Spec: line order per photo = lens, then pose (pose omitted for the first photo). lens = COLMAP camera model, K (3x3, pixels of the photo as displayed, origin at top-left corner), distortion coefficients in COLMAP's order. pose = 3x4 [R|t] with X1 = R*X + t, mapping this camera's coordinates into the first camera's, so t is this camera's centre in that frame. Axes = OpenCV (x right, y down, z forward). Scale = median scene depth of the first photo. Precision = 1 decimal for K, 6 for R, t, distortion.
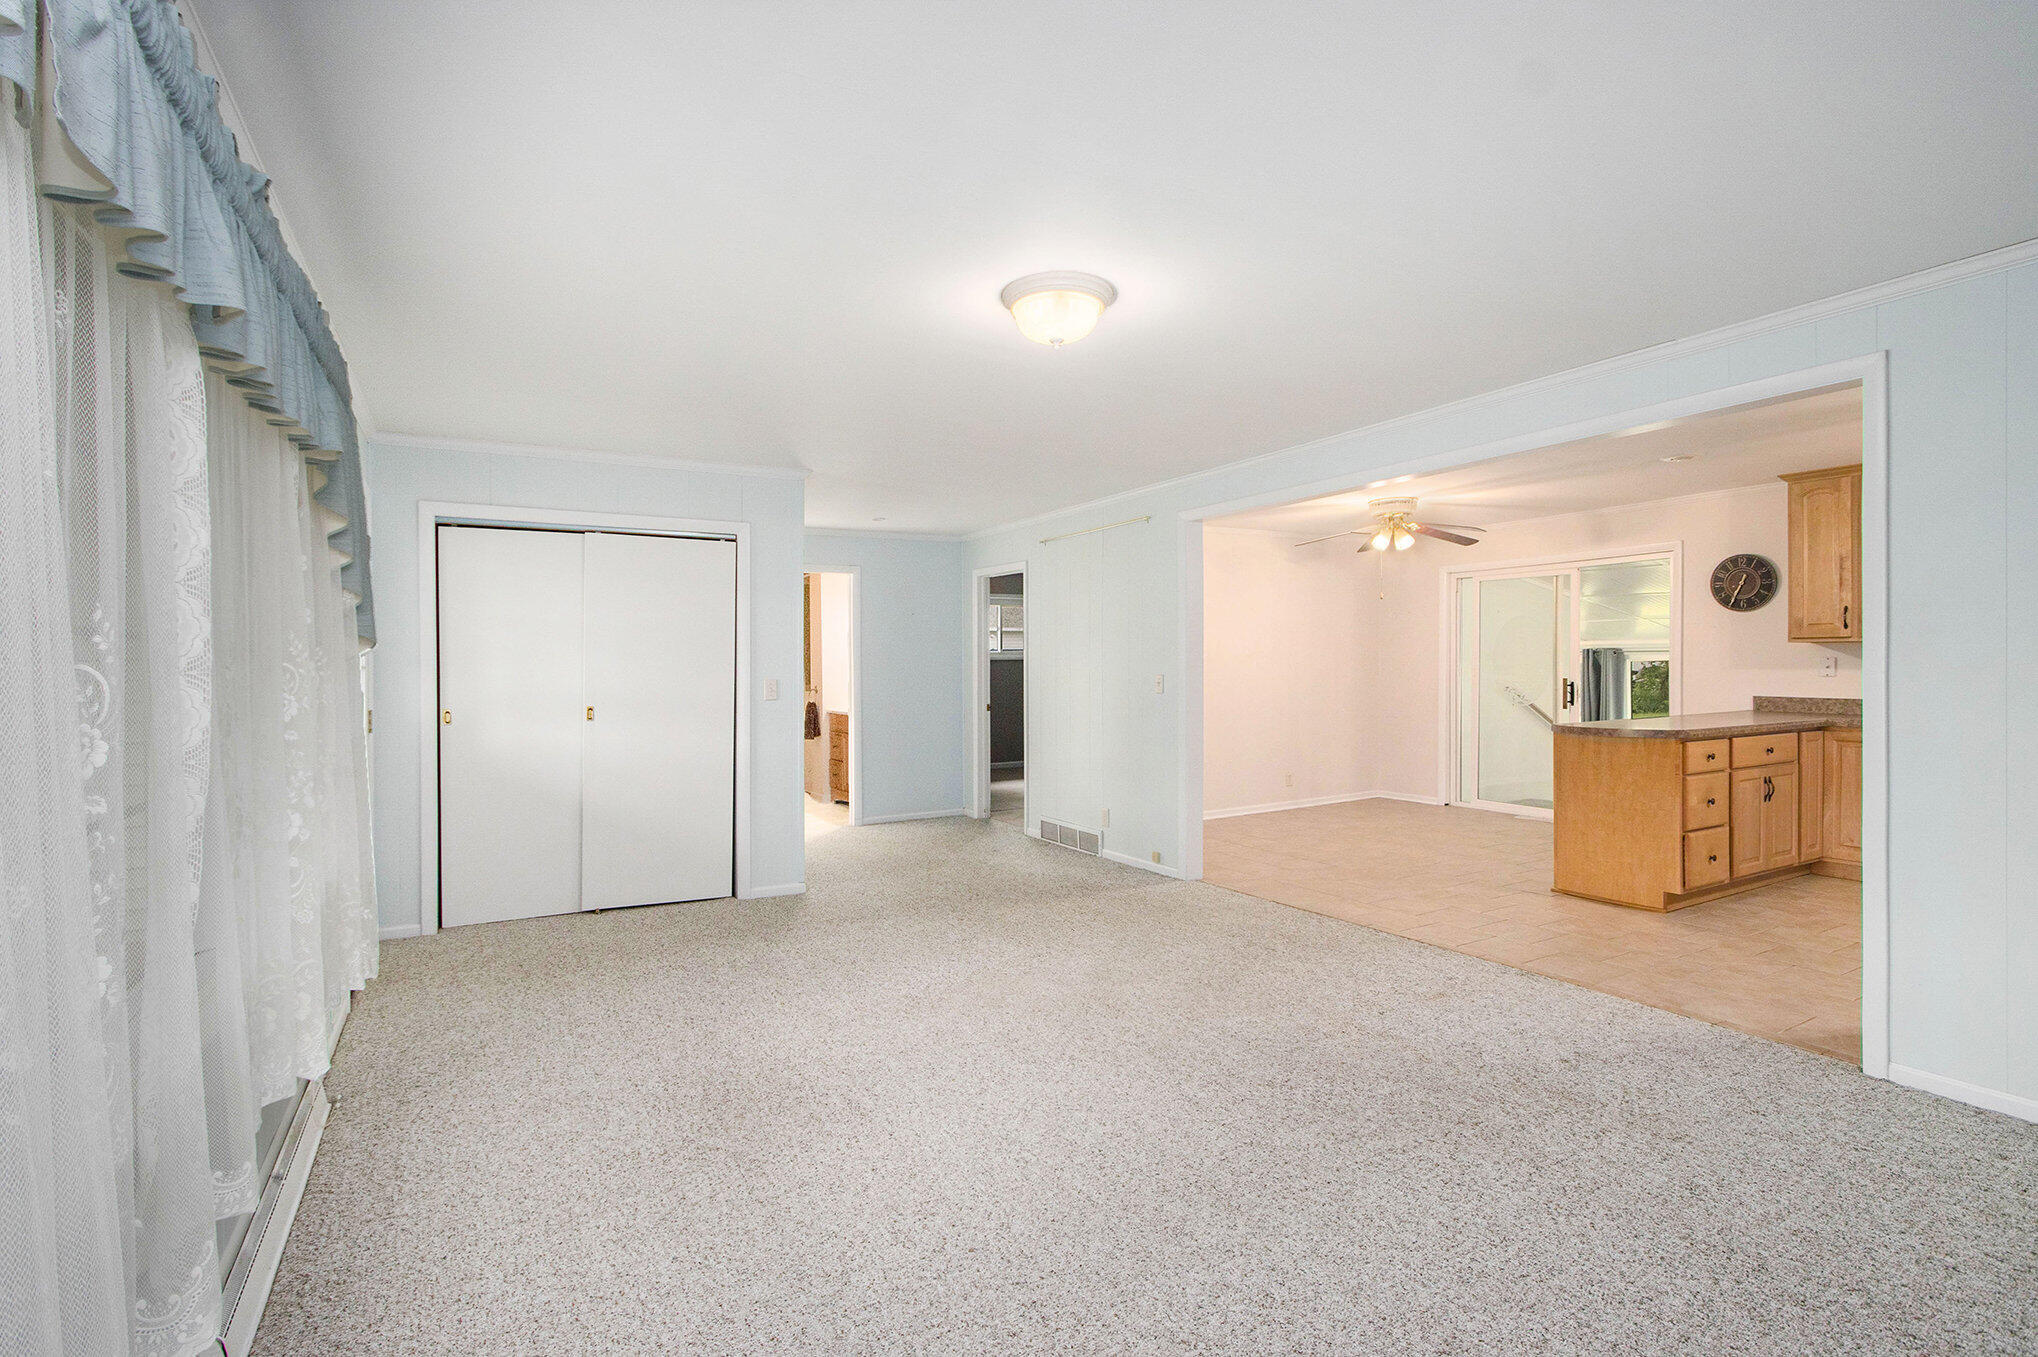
lens RADIAL K [[948.2, 0, 1074.9], [0, 948.2, 670.1], [0, 0, 1]] dist [-0.000635, -0.000008]
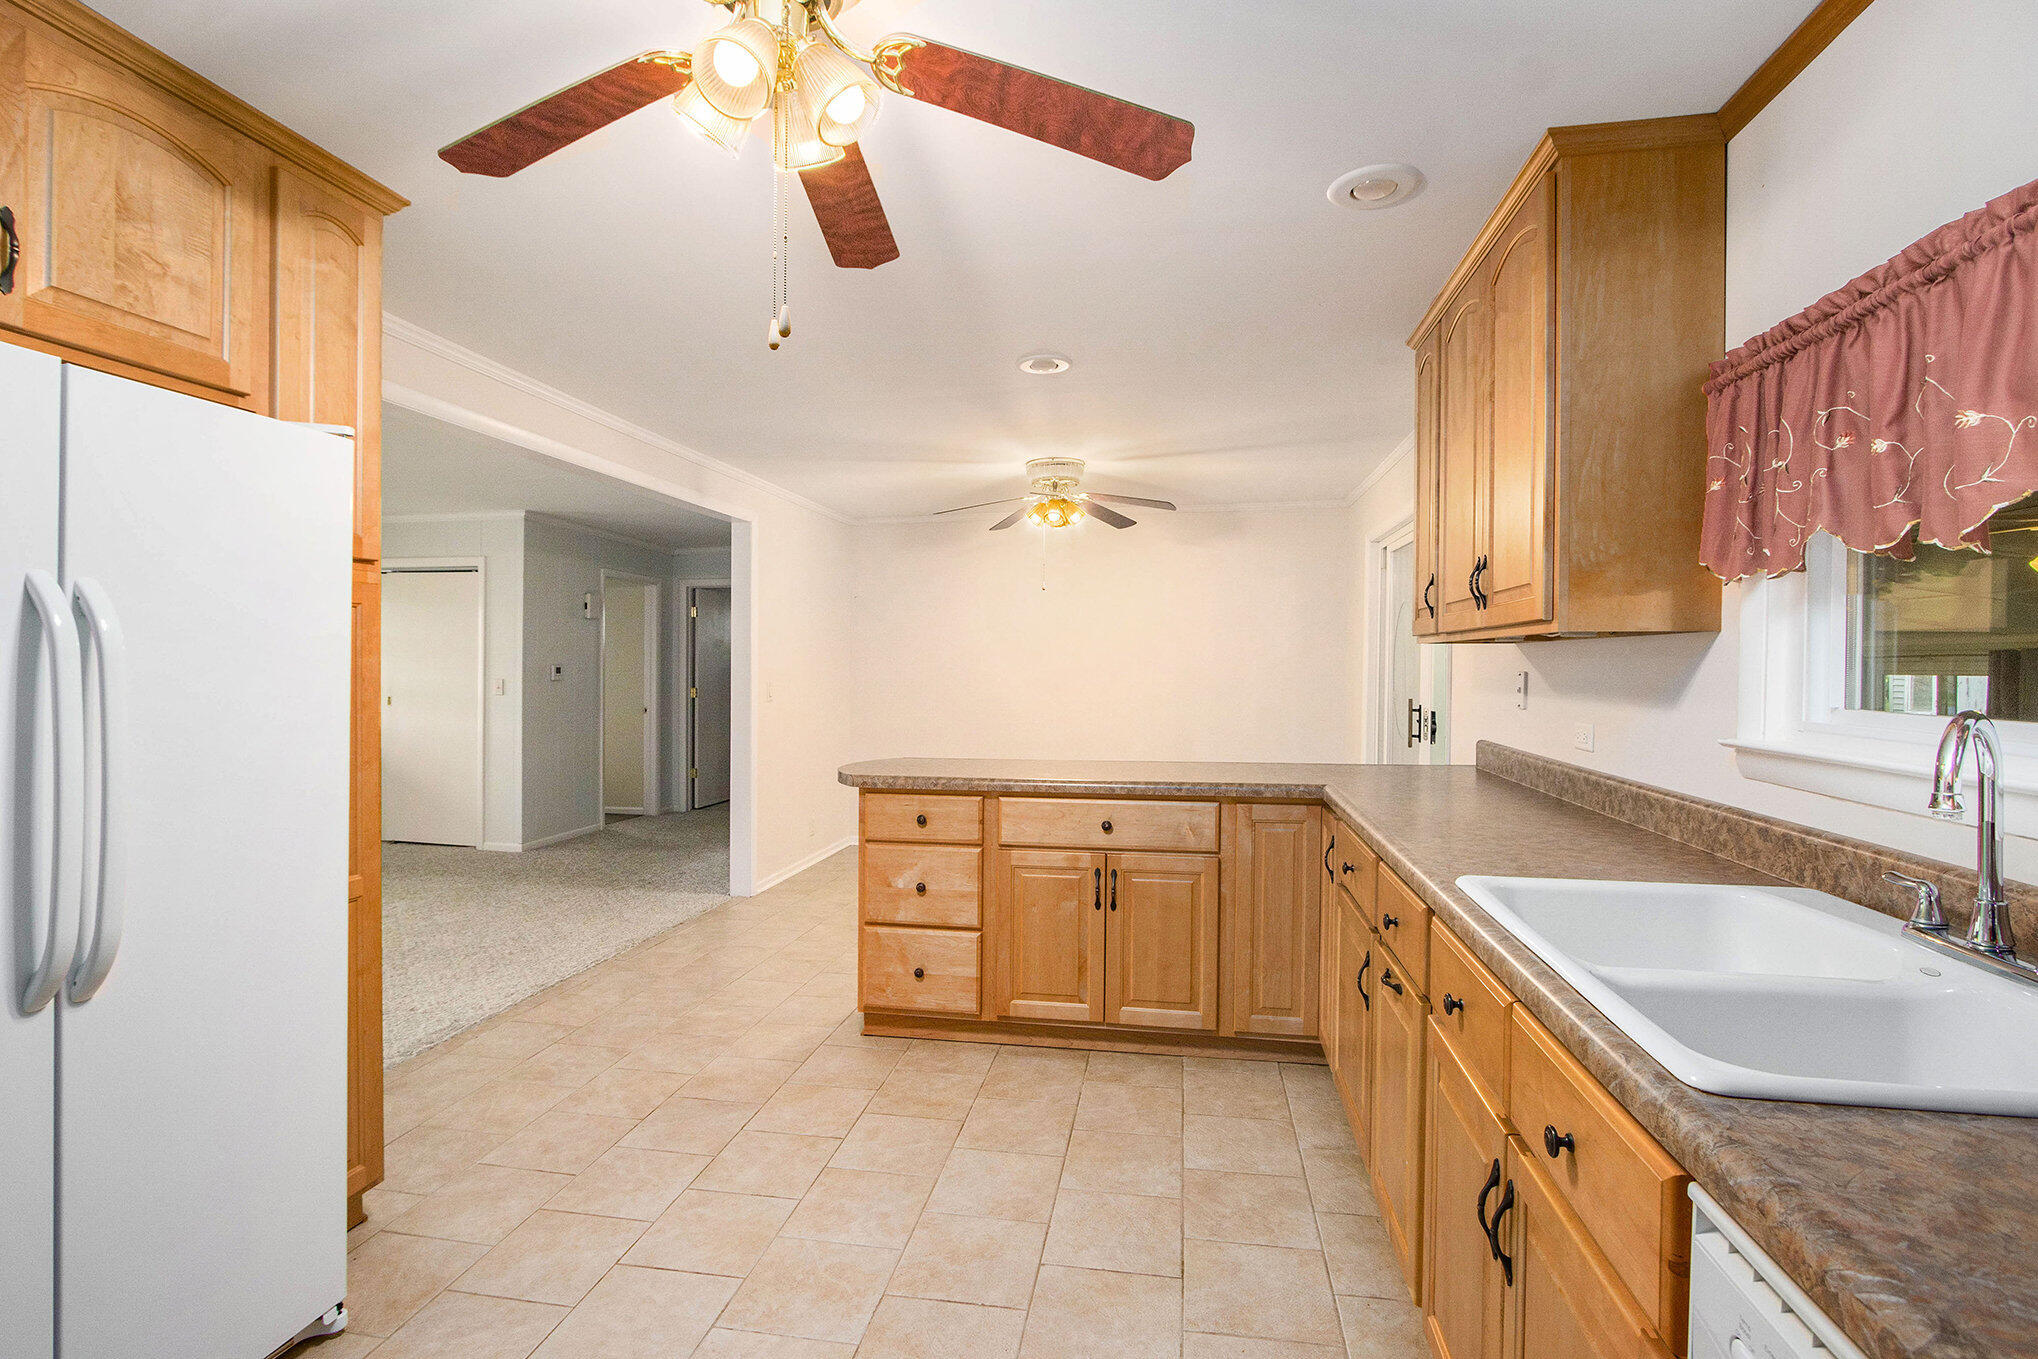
lens RADIAL K [[973.5, 0, 1014.2], [0, 973.5, 656.8], [0, 0, 1]] dist [0.000638, 0.000066]
pose [[0.742348, 0.000266, -0.670014, 1.010081], [-0.007484, 0.999941, -0.007894, -0.017159], [0.669973, 0.010875, 0.742306, 0.451348]]
